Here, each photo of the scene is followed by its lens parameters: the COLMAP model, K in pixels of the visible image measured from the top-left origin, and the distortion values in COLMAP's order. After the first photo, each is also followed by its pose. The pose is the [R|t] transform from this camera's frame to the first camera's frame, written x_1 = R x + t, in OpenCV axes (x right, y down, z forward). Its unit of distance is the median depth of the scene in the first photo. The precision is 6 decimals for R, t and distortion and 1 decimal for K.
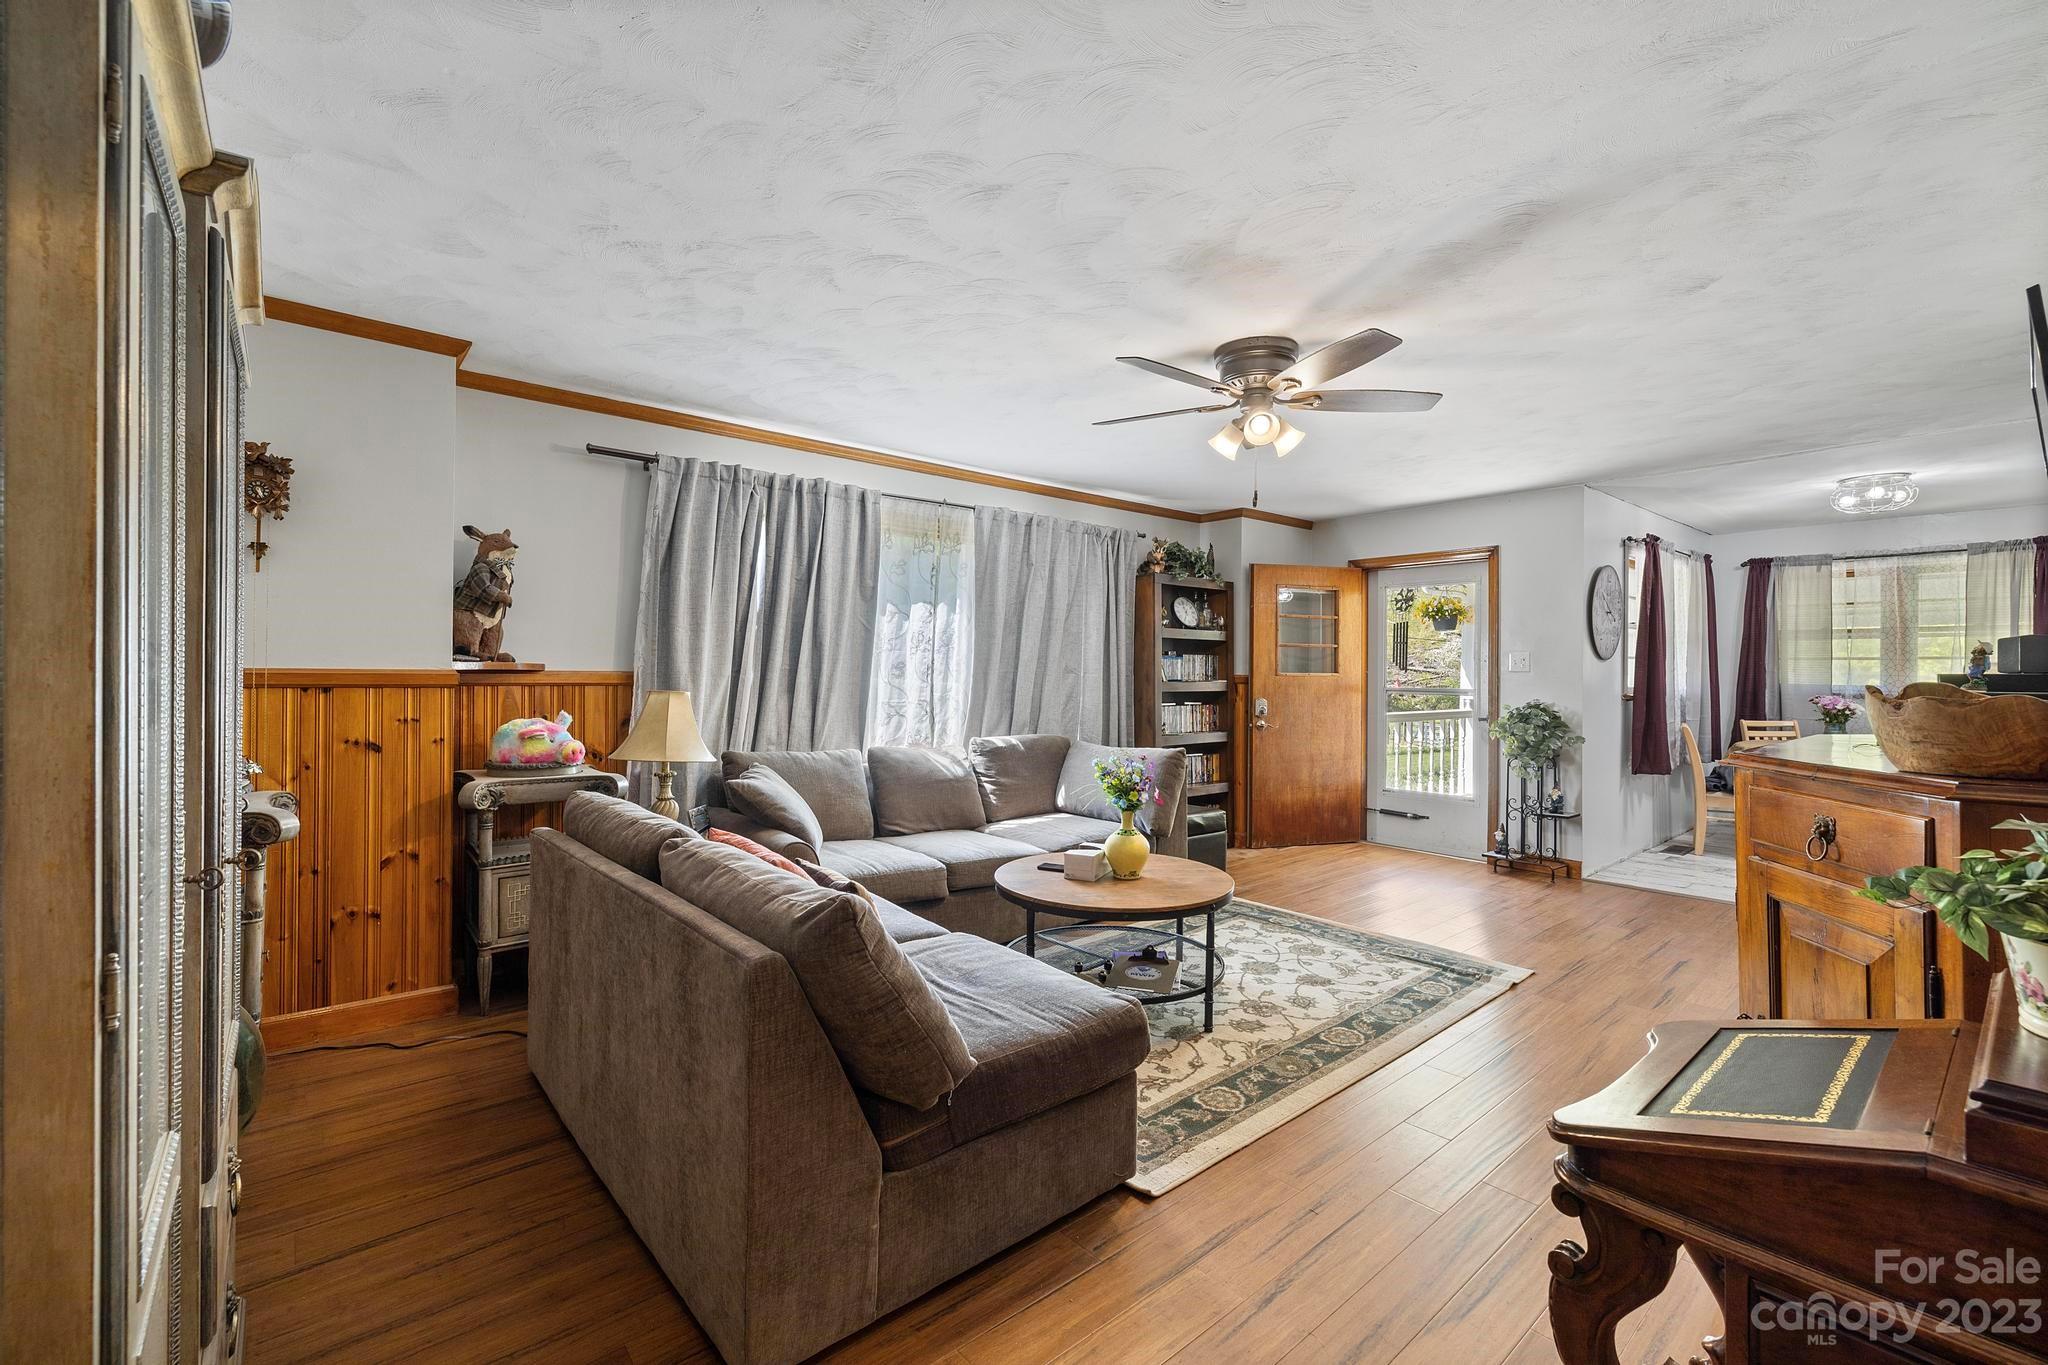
lens RADIAL K [[860.8, 0, 1018.5], [0, 860.8, 669.1], [0, 0, 1]] dist [0.002761, 0.000311]
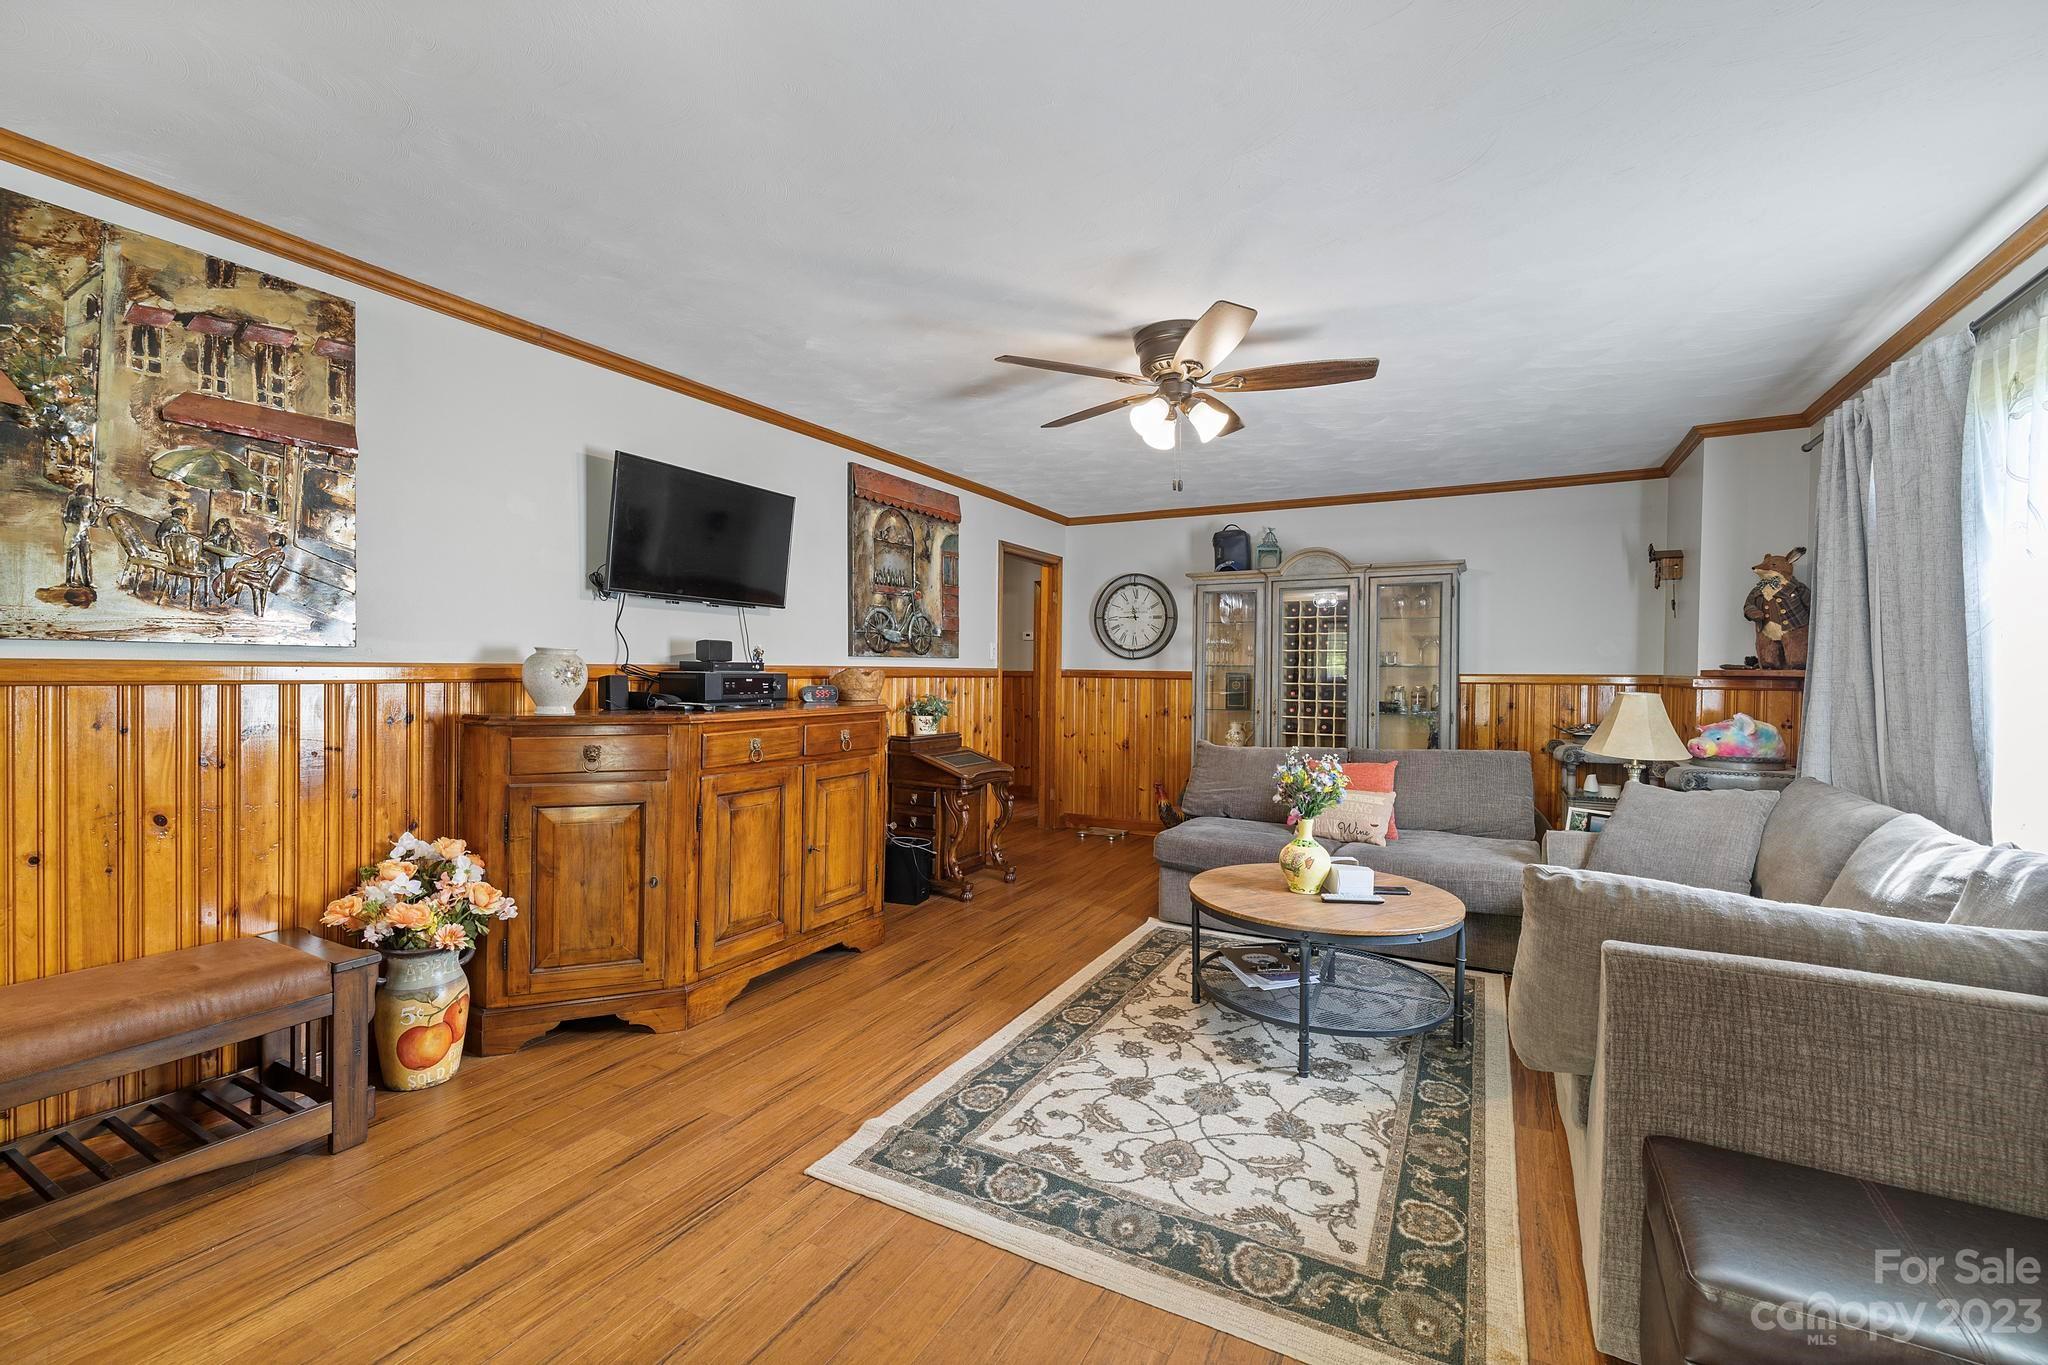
lens RADIAL K [[860.8, 0, 1025.4], [0, 860.8, 683.2], [0, 0, 1]] dist [0.002761, 0.000311]
pose [[-0.930075, -0.014093, -0.367099, 0.728911], [-0.019770, 0.999736, 0.011709, 0.014834], [0.366837, 0.018148, -0.930108, 1.706945]]
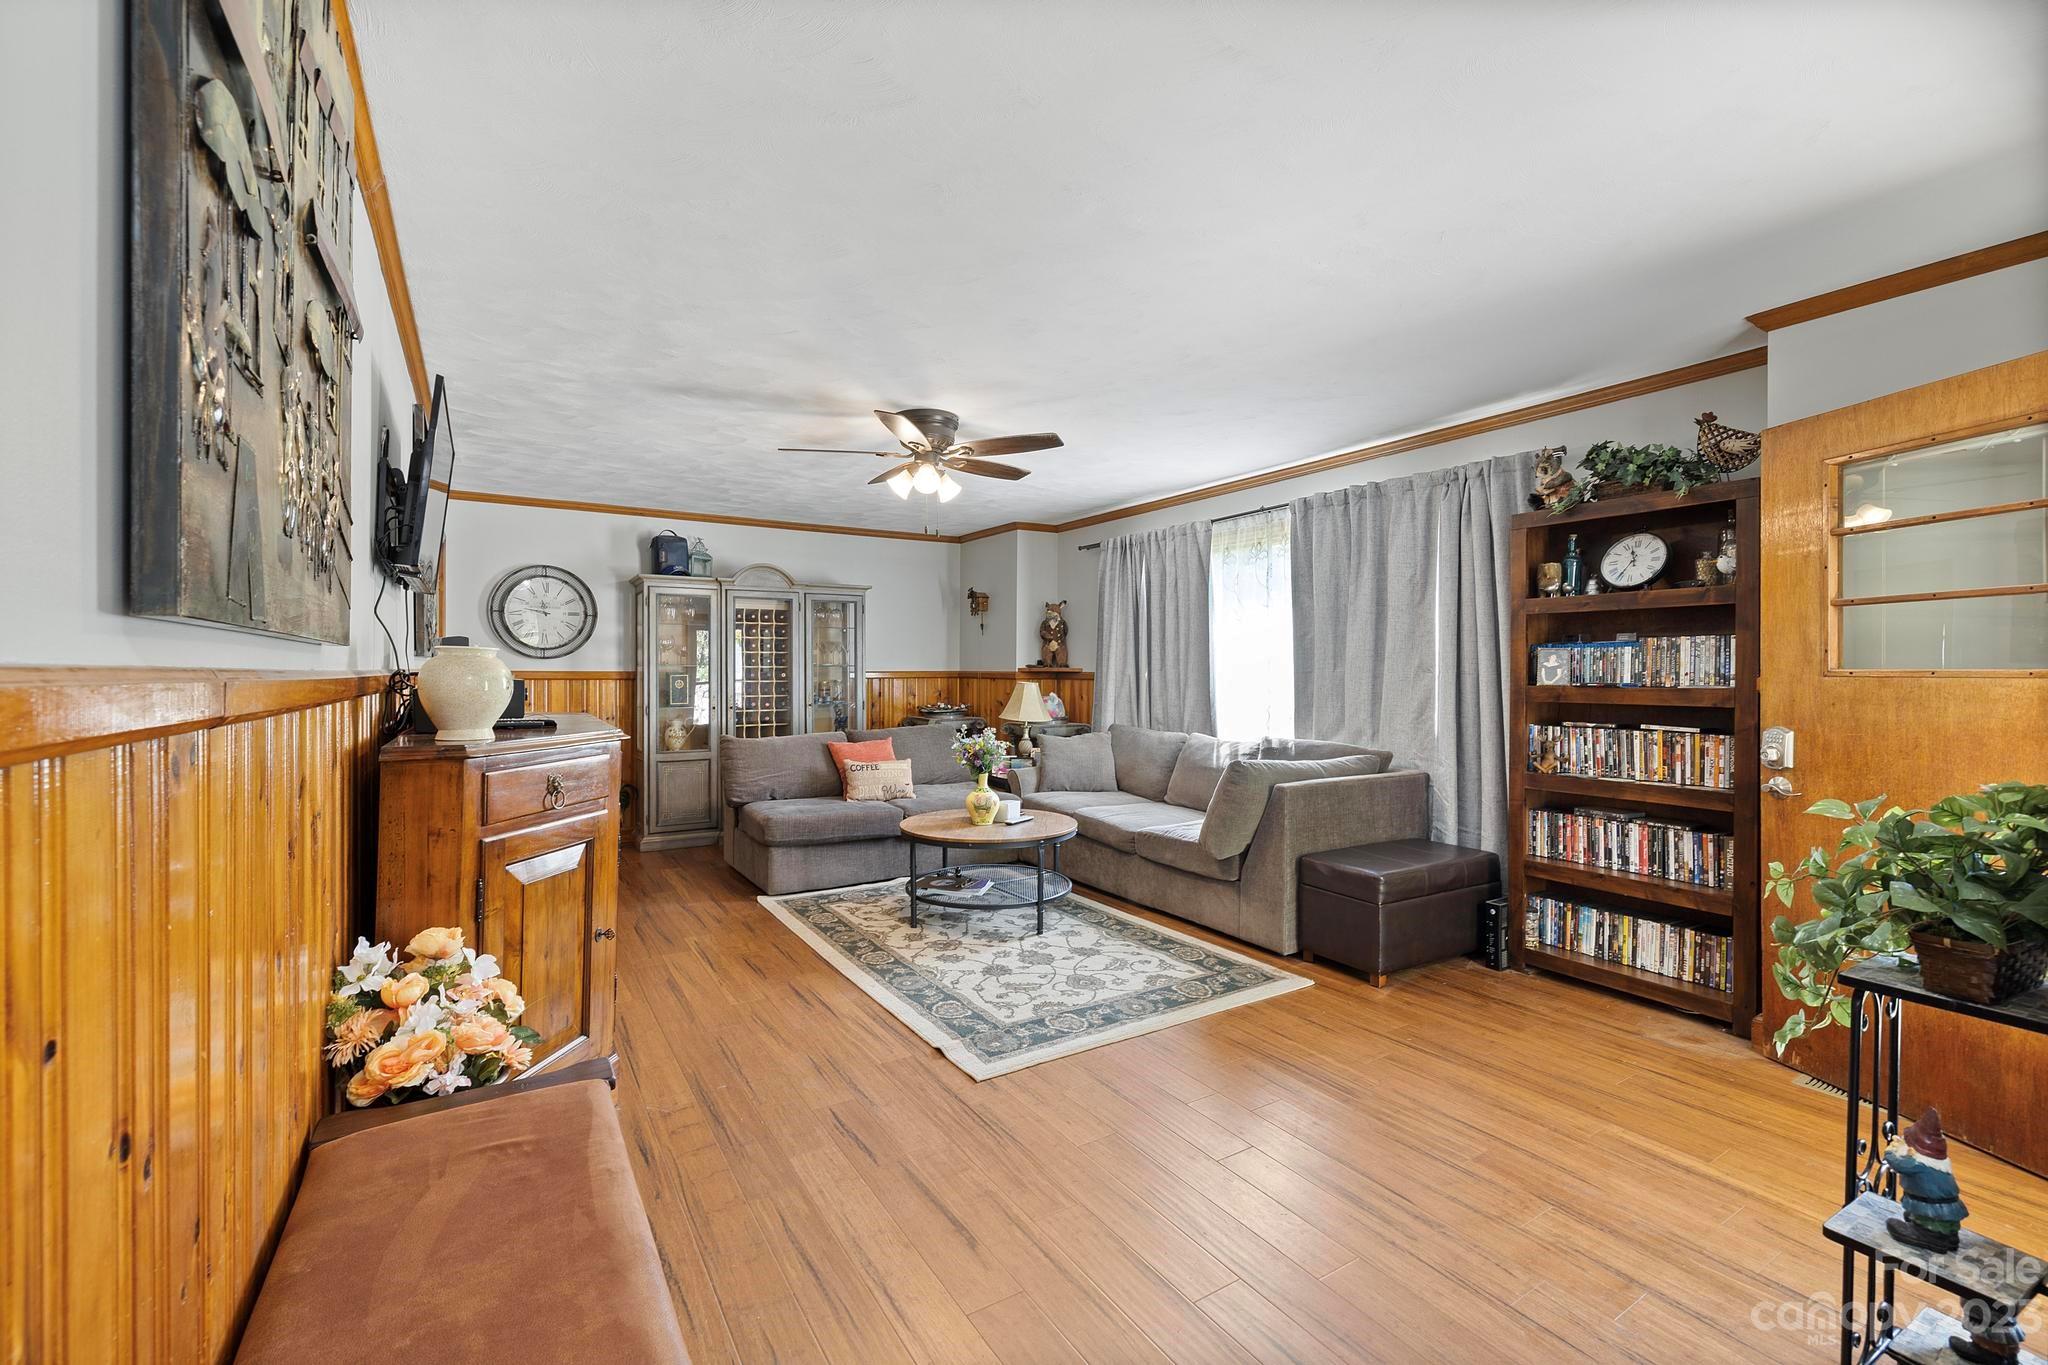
lens RADIAL K [[860.8, 0, 1027.3], [0, 860.8, 671.6], [0, 0, 1]] dist [0.002761, 0.000311]
pose [[-0.139761, -0.010457, -0.990130, 1.400698], [-0.002028, 0.999945, -0.010274, 0.021827], [0.990183, 0.000572, -0.139775, 1.227609]]
